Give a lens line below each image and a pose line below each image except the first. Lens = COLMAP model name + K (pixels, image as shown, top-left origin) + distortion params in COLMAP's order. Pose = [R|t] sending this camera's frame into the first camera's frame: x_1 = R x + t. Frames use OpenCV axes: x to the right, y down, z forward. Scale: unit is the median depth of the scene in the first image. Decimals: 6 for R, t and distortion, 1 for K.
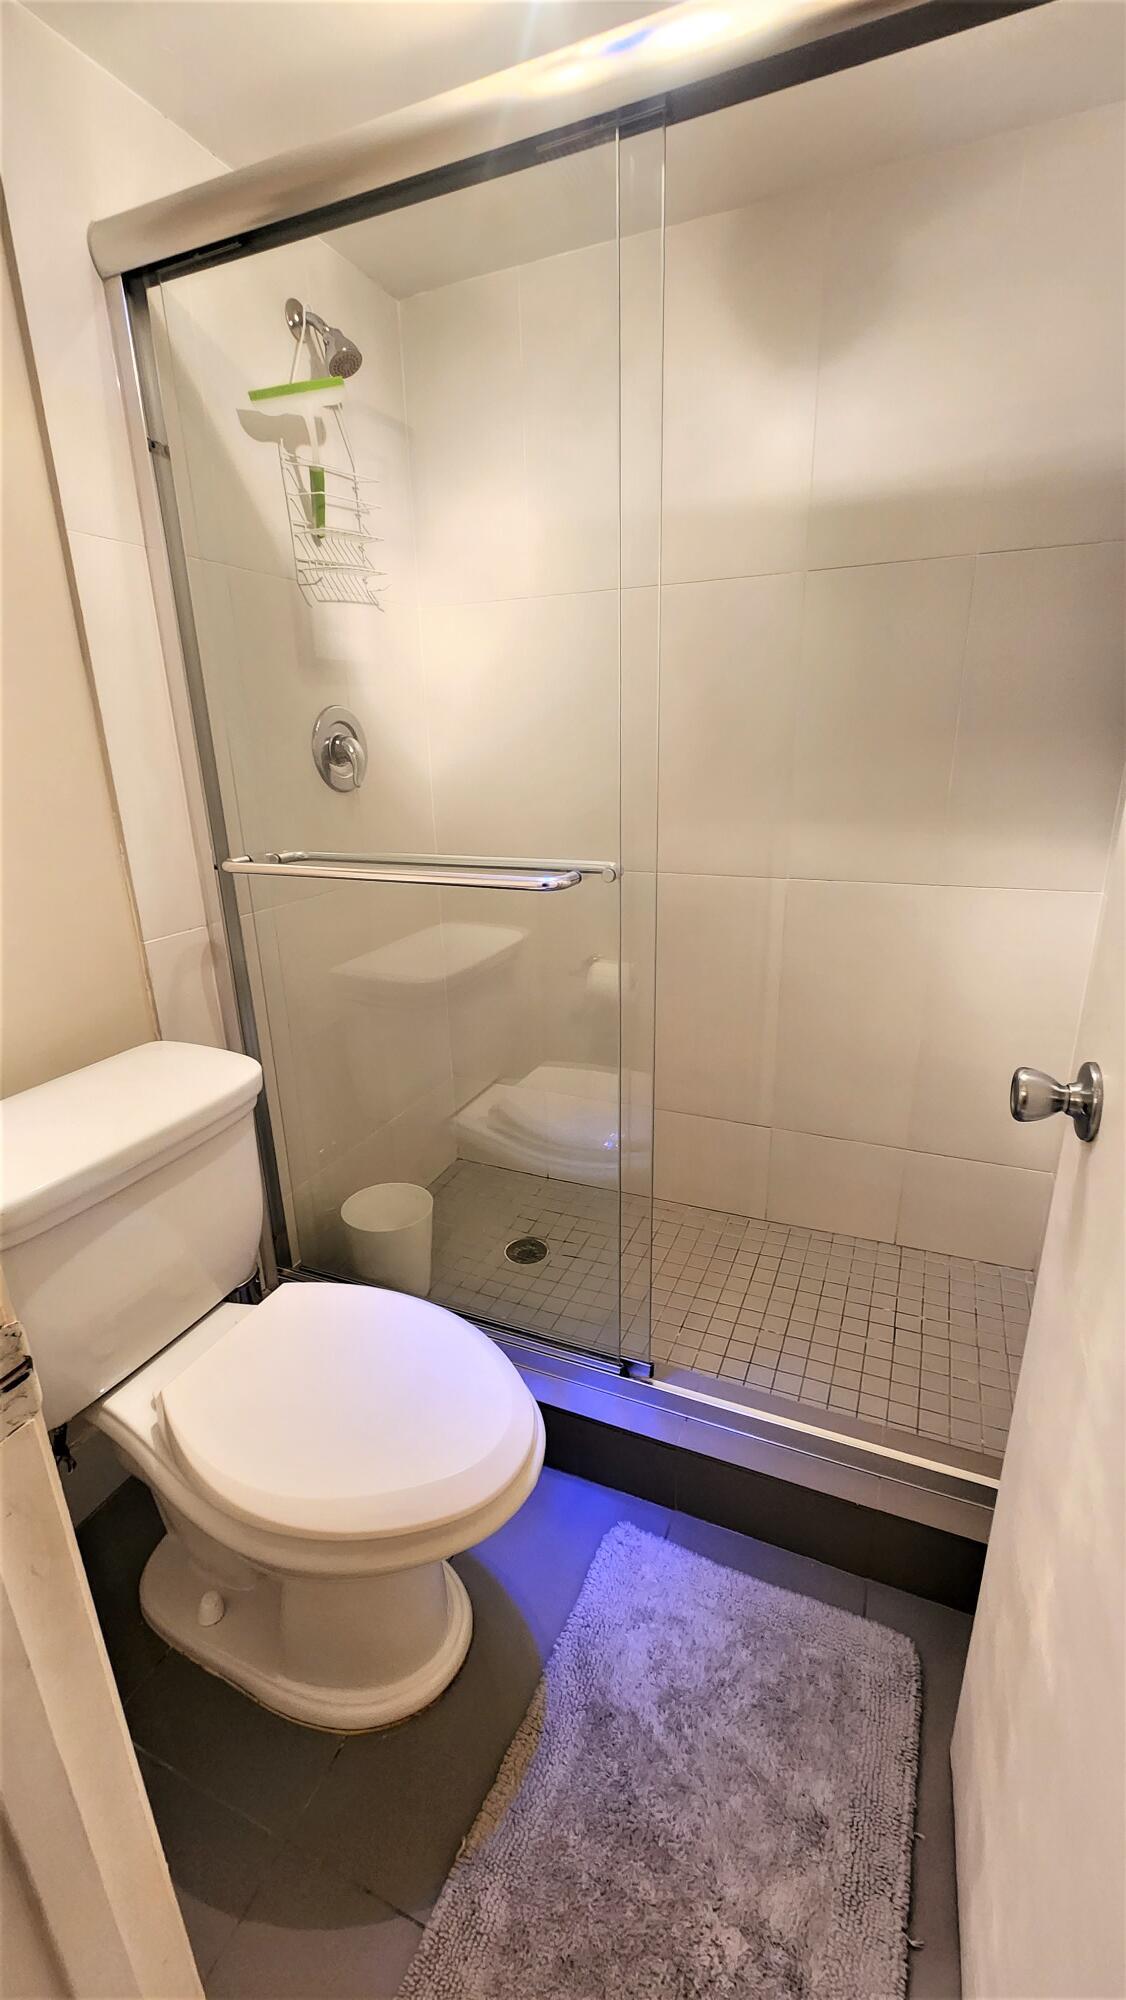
lens RADIAL K [[814.8, 0, 563.0], [0, 814.8, 1000.0], [0, 0, 1]] dist [0.000530, -0.000234]
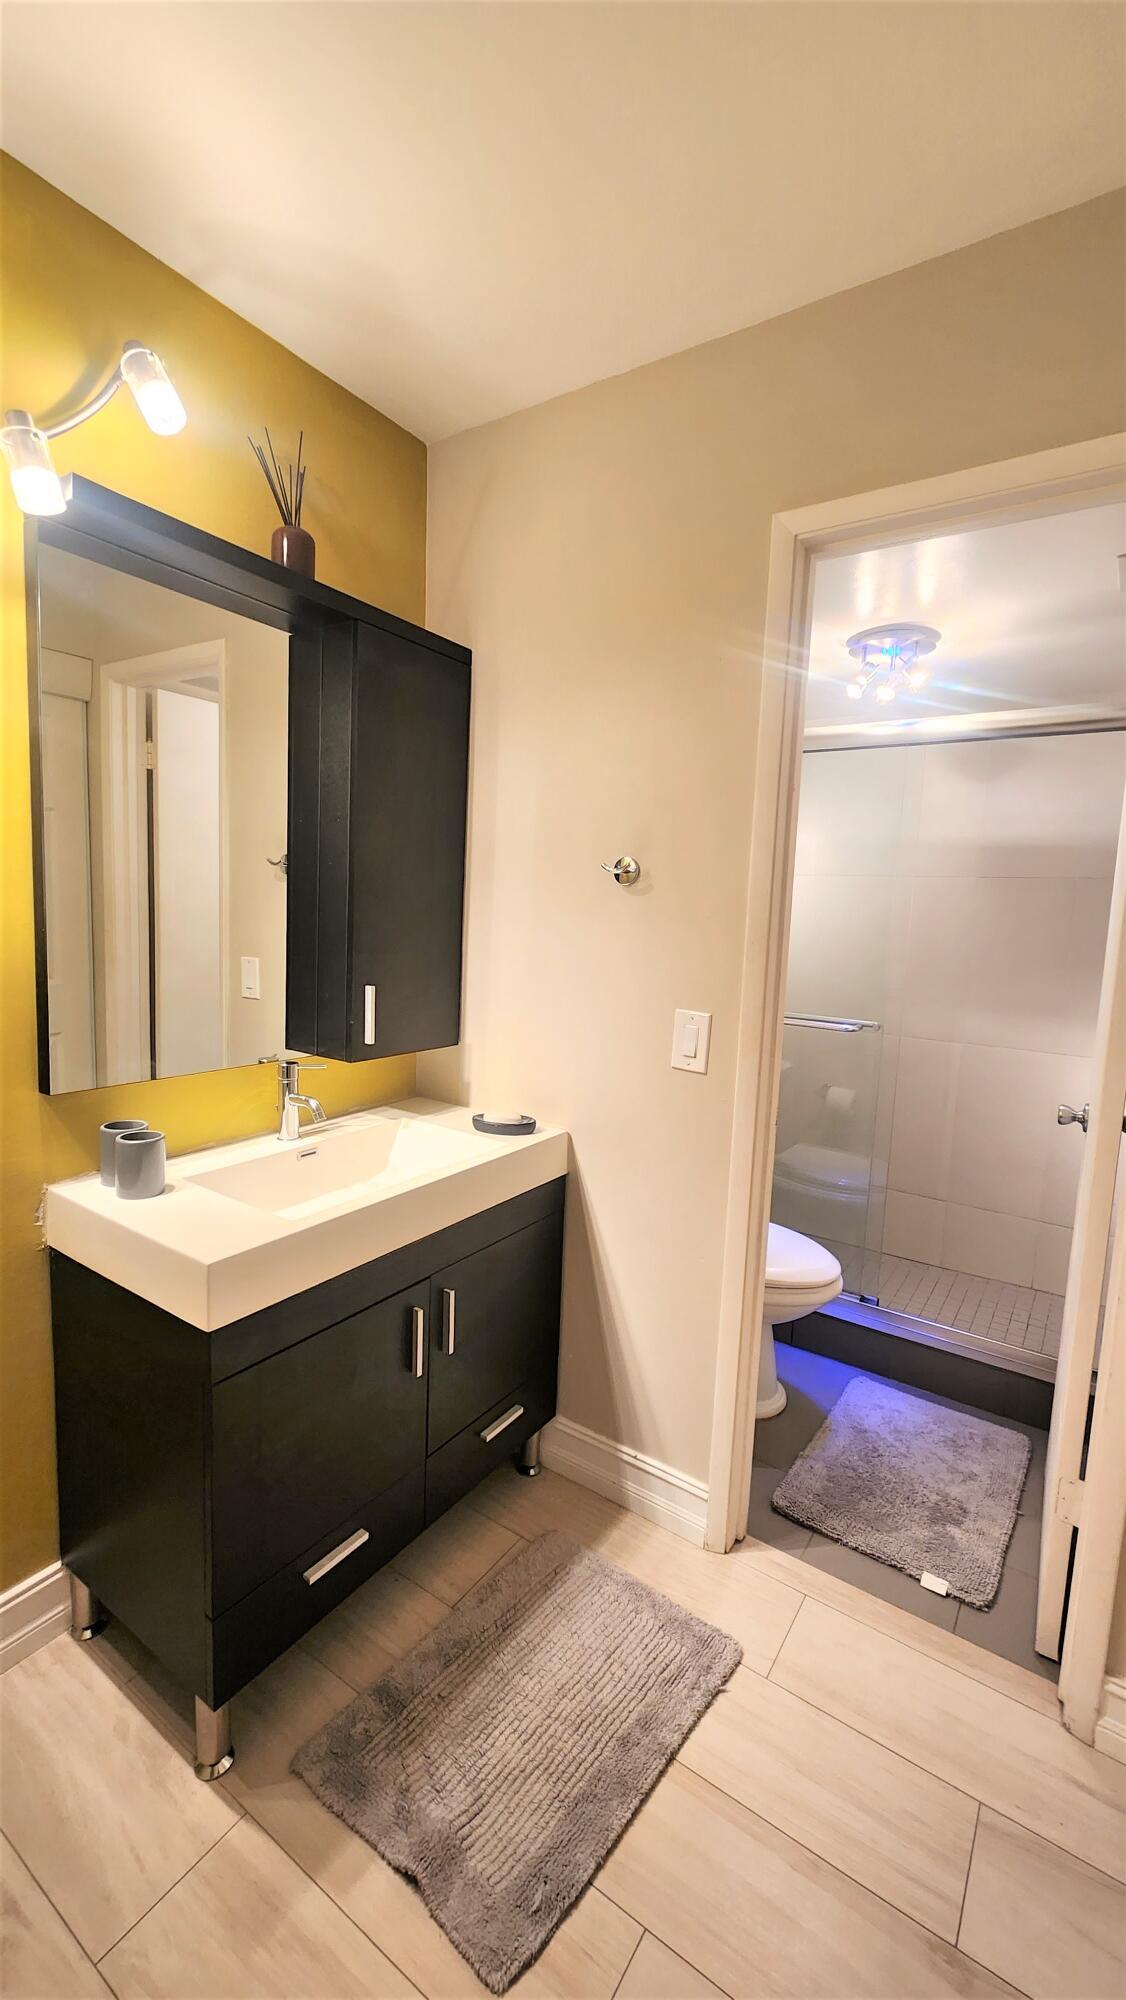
lens RADIAL K [[814.8, 0, 563.0], [0, 814.8, 1000.0], [0, 0, 1]] dist [0.000530, -0.000234]
pose [[0.980665, 0.080678, -0.178290, -0.384361], [-0.116505, 0.972708, -0.200662, 0.309773], [0.157236, 0.217554, 0.963300, -1.244080]]
